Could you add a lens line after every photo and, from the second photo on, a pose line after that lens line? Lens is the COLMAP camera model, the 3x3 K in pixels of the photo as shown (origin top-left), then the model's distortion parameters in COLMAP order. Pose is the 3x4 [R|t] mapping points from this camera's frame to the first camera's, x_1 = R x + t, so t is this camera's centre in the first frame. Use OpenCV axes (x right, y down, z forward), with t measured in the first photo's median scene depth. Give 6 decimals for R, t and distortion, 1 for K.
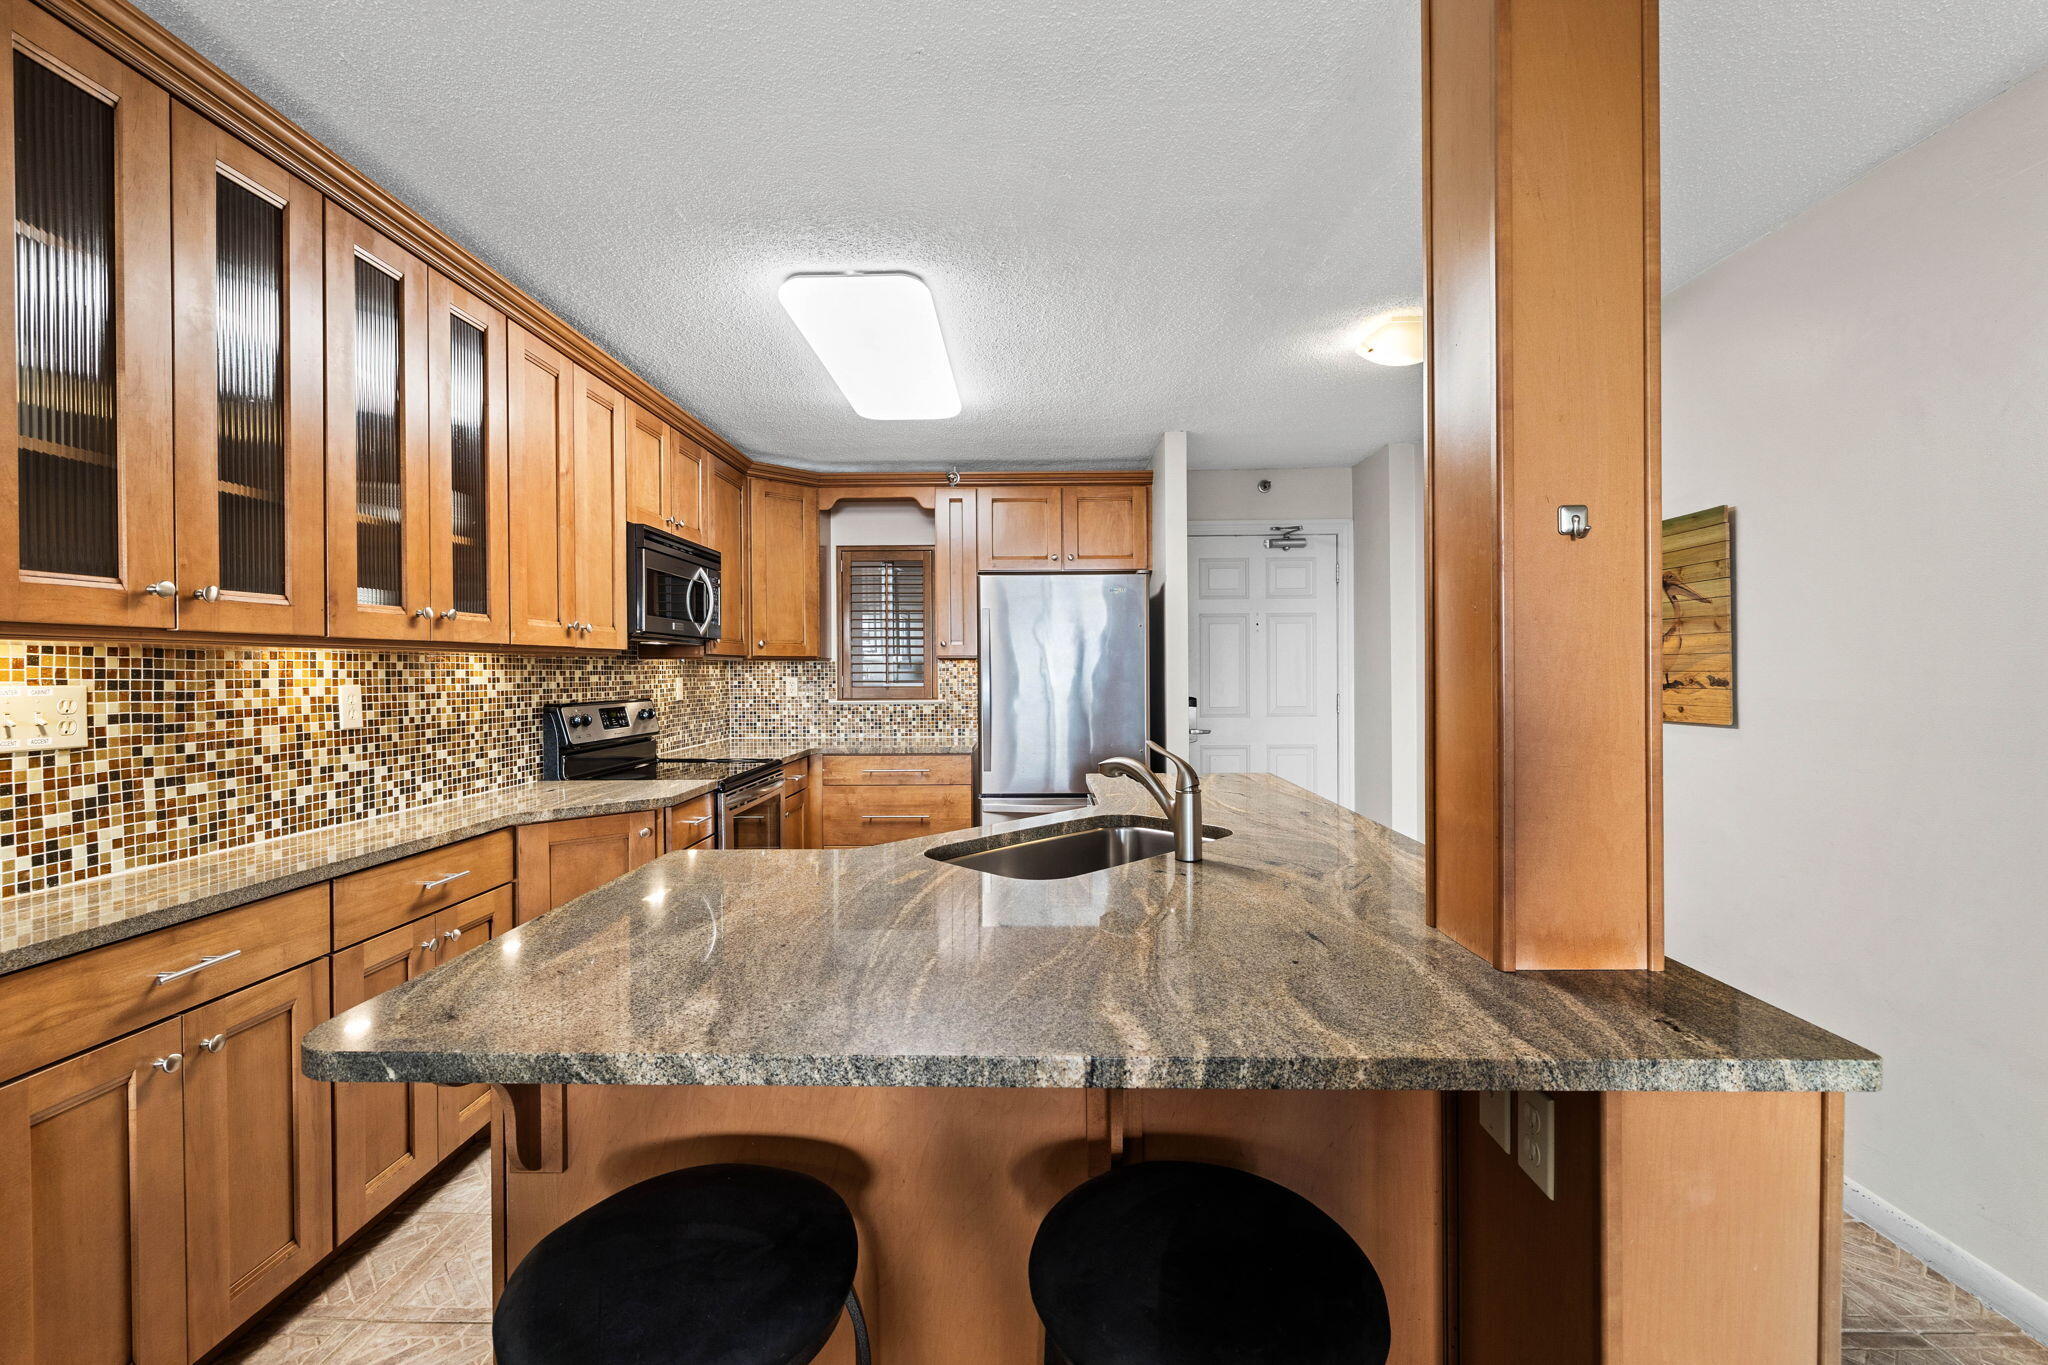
lens RADIAL K [[859.1, 0, 1028.9], [0, 859.1, 671.9], [0, 0, 1]] dist [-0.002363, -0.000023]
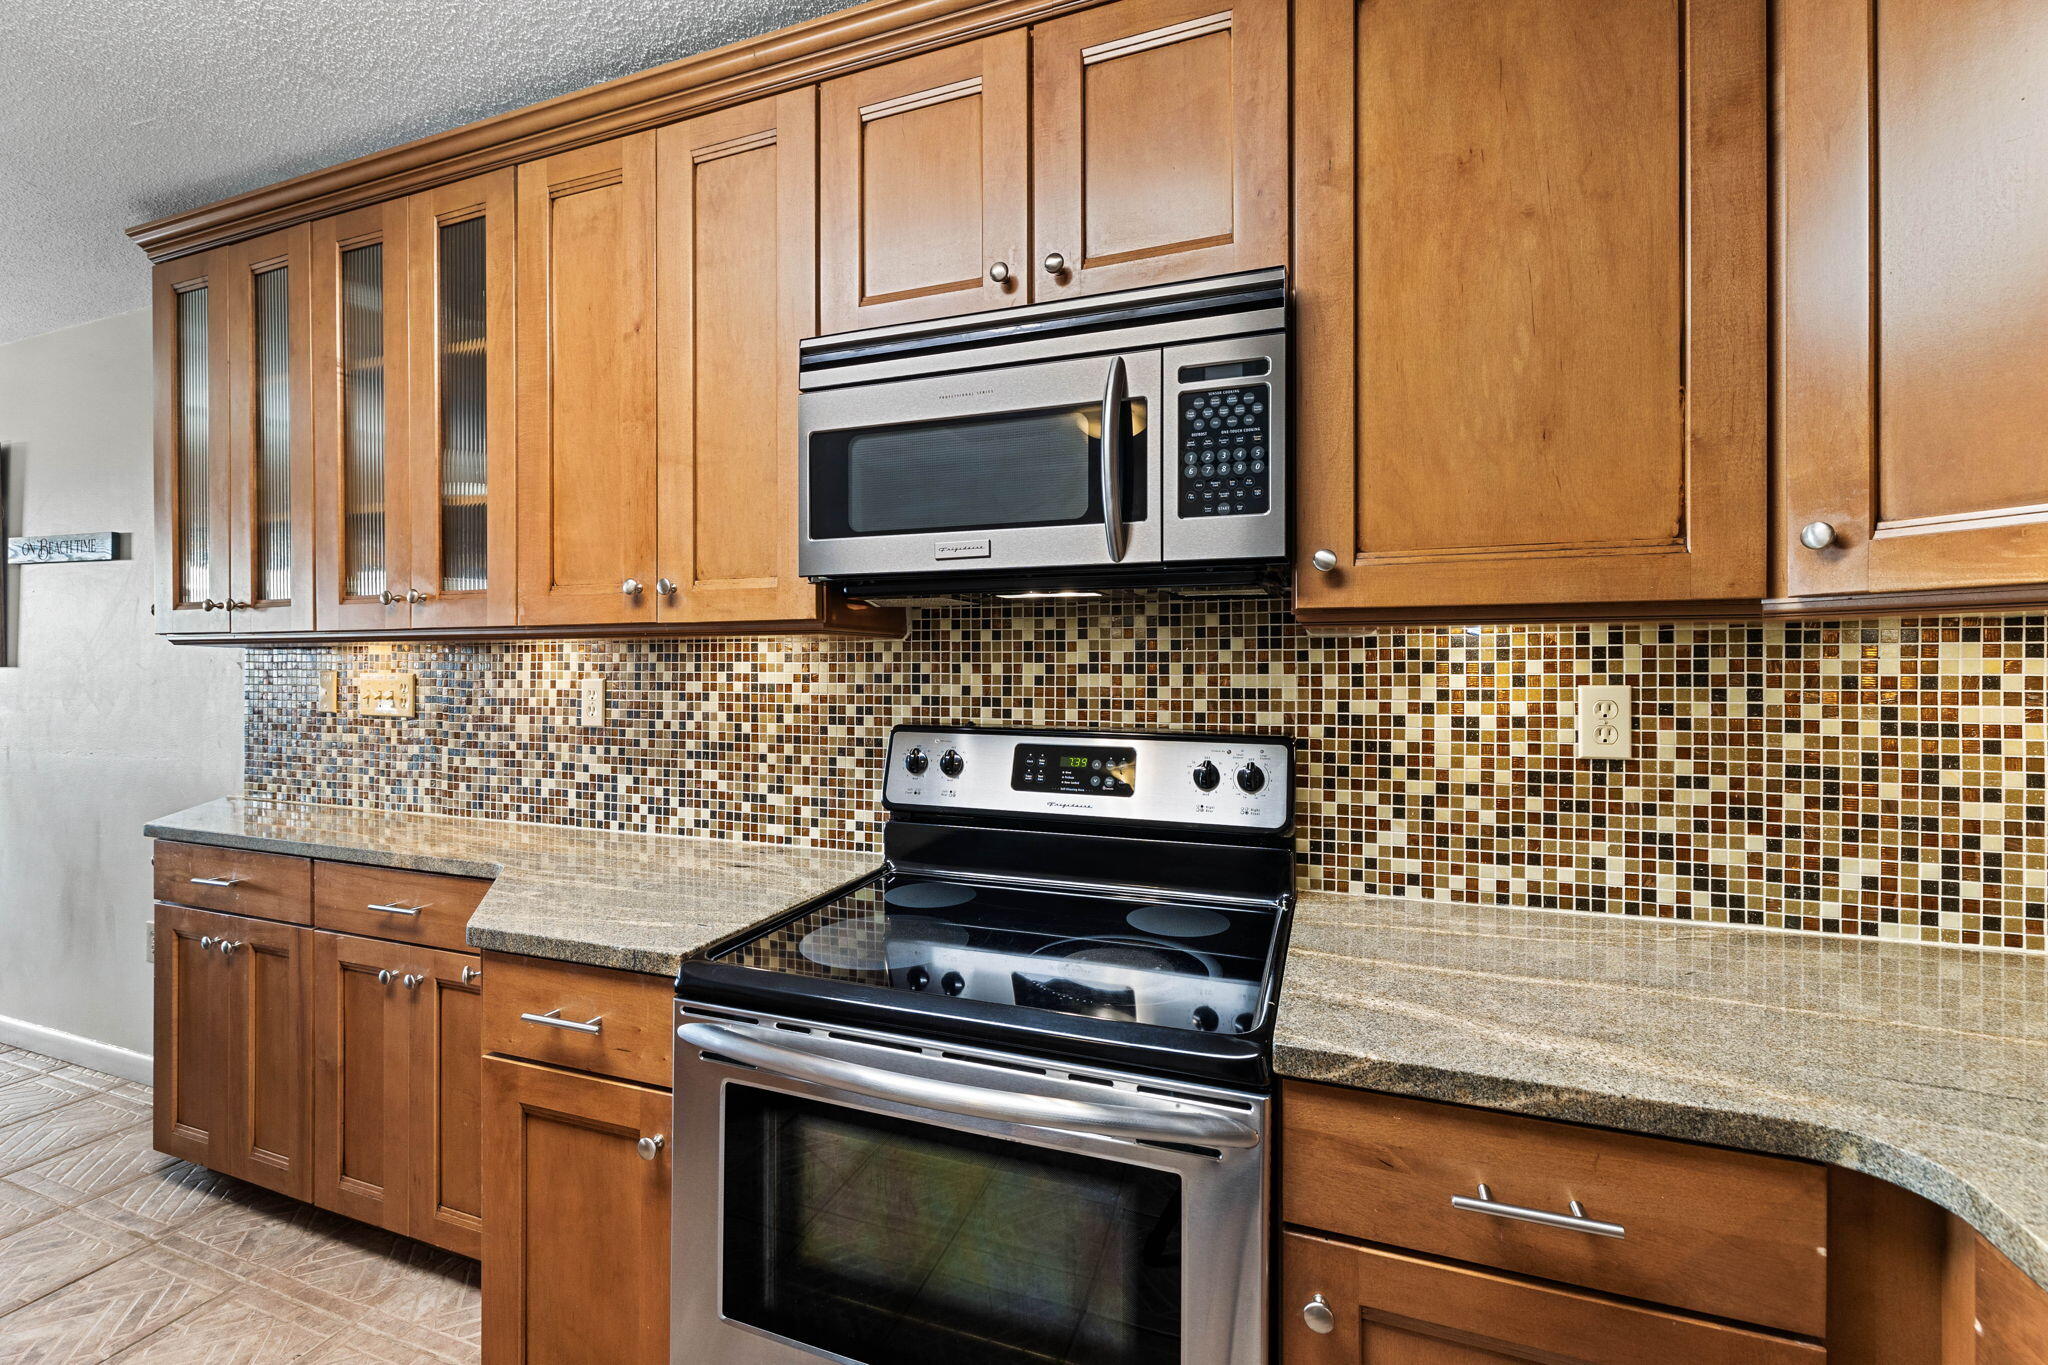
lens RADIAL K [[859.1, 0, 1028.9], [0, 859.1, 671.9], [0, 0, 1]] dist [-0.002363, -0.000023]
pose [[-0.333554, 0.011947, -0.942655, -0.076542], [-0.001162, 0.999914, 0.013084, -0.004295], [0.942730, 0.005460, -0.333511, 1.585606]]
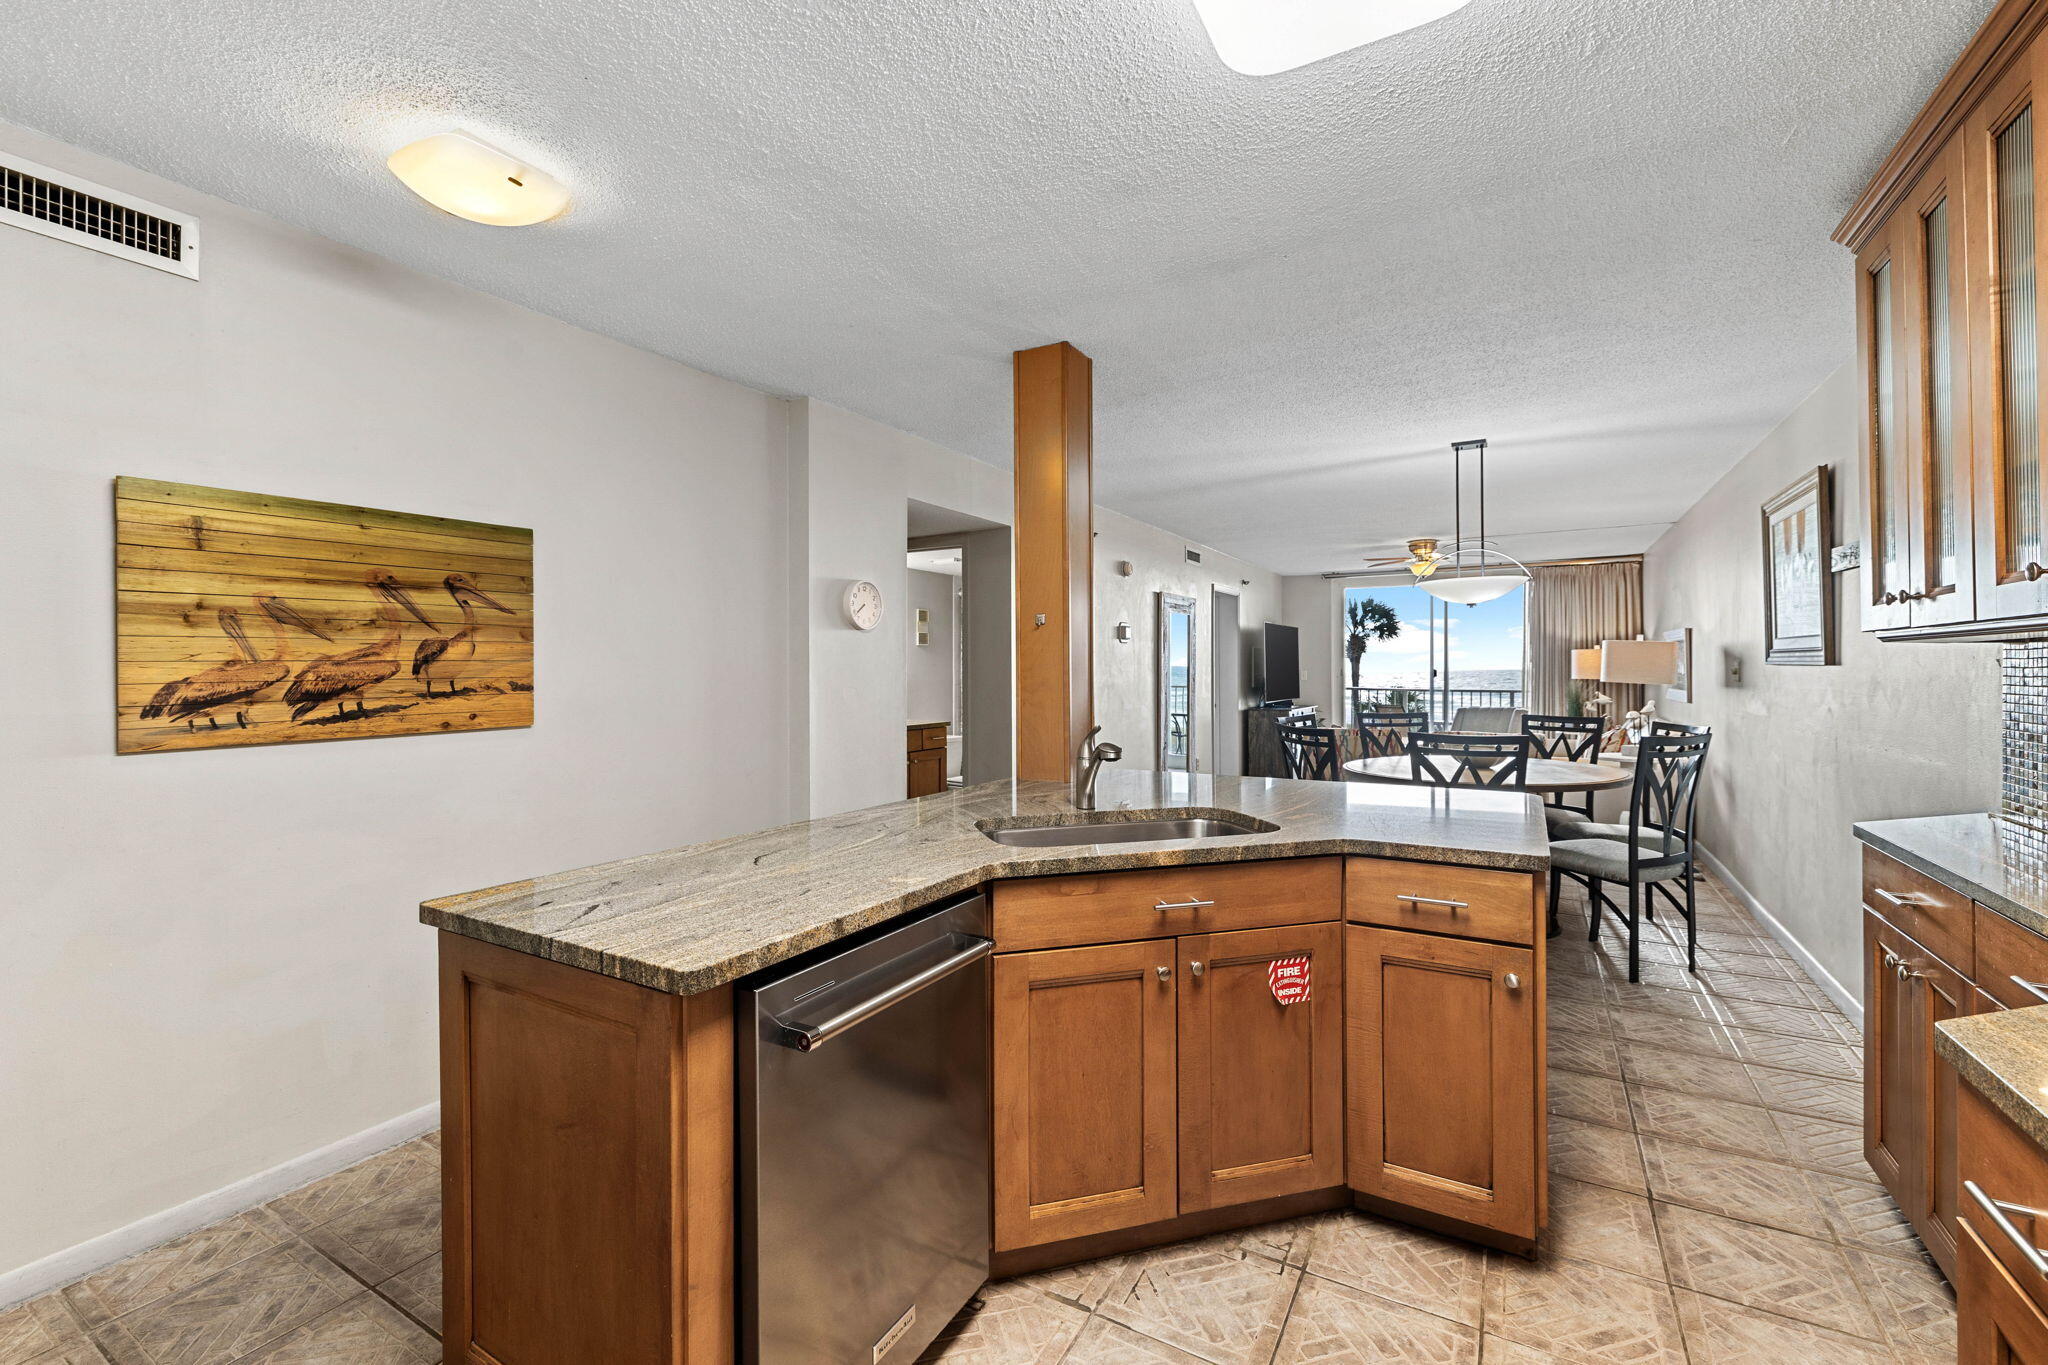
lens RADIAL K [[858.1, 0, 1024.4], [0, 858.1, 668.2], [0, 0, 1]] dist [-0.001100, 0.000175]
pose [[-0.869507, 0.011803, 0.493779, -0.291900], [0.012055, 0.999924, -0.002675, -0.001796], [-0.493773, 0.003627, -0.869583, 1.614568]]
